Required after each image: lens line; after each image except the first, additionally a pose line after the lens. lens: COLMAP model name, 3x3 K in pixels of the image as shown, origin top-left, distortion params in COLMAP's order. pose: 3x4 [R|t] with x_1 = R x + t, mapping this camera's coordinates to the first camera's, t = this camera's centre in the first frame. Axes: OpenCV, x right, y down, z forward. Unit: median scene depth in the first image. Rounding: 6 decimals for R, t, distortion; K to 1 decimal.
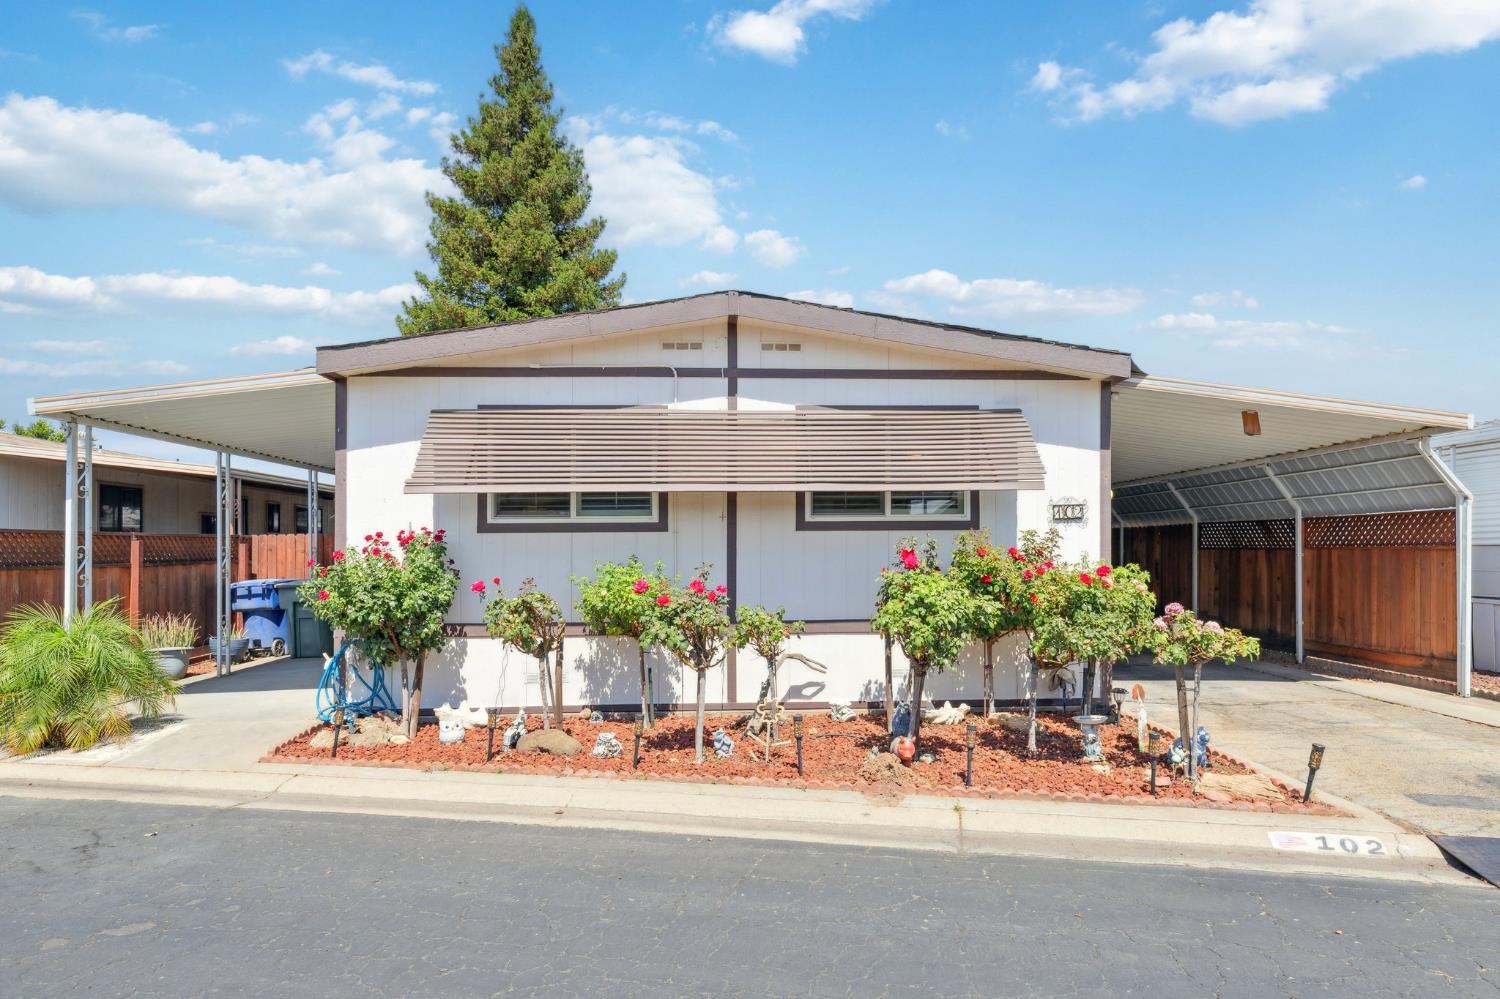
lens RADIAL K [[847.3, 0, 750.2], [0, 847.3, 546.5], [0, 0, 1]] dist [0.006724, 0.001133]
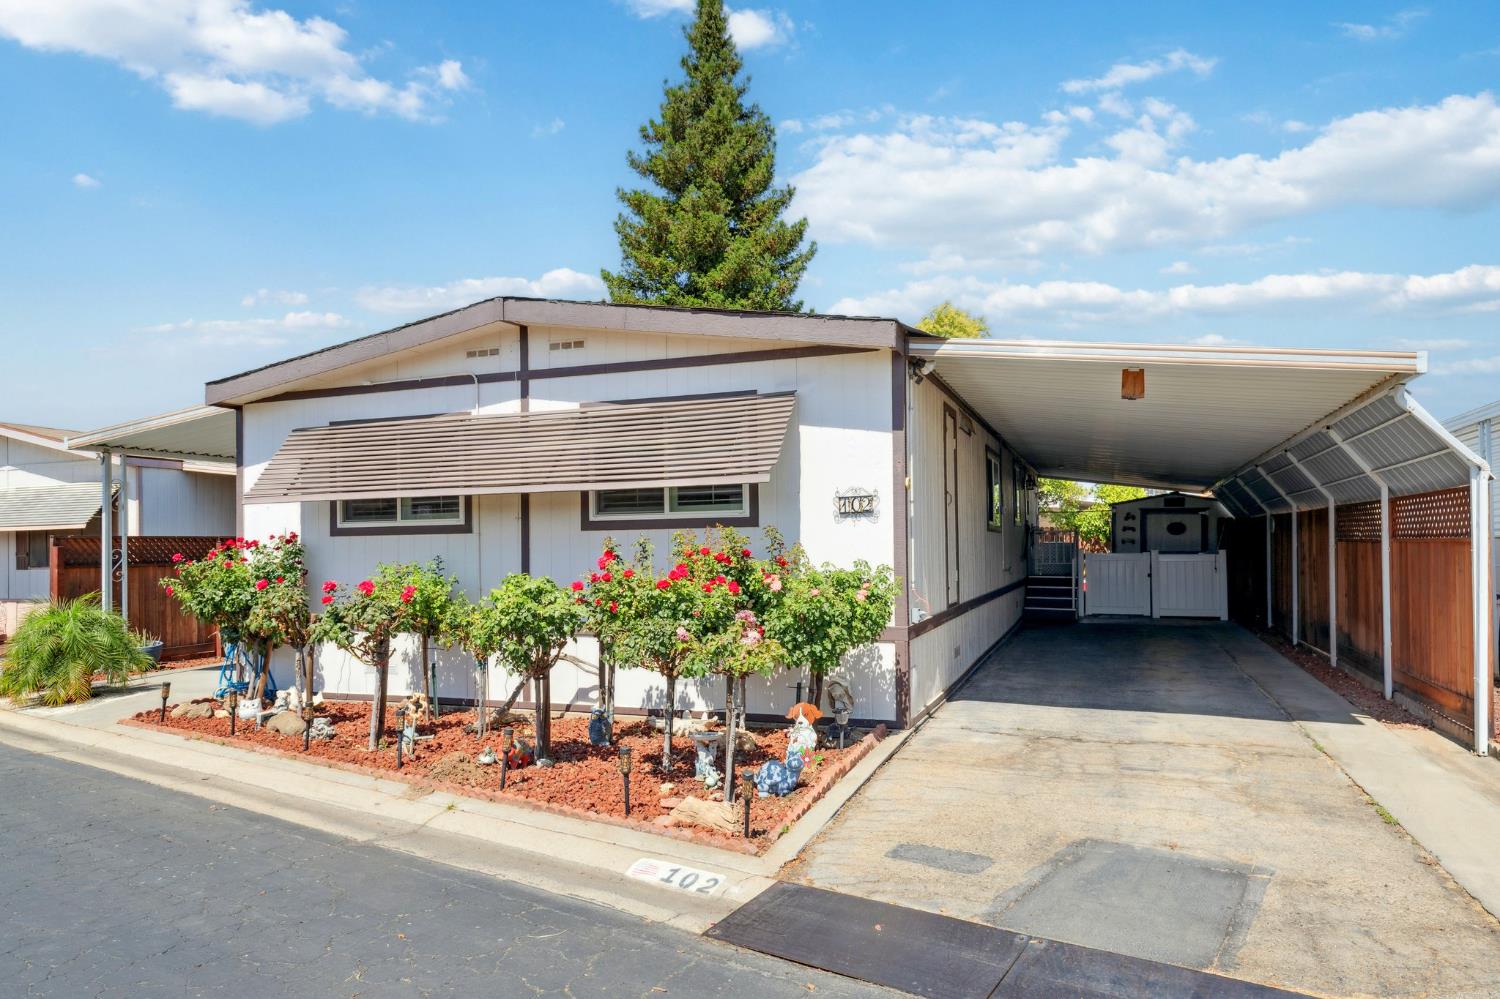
lens RADIAL K [[959.5, 0, 742.9], [0, 959.5, 541.6], [0, 0, 1]] dist [0.006010, 0.001761]
pose [[0.918525, -0.008832, -0.395265, 0.666858], [0.010685, 0.999940, 0.002486, -0.006550], [0.395220, -0.006506, 0.918564, 0.049768]]
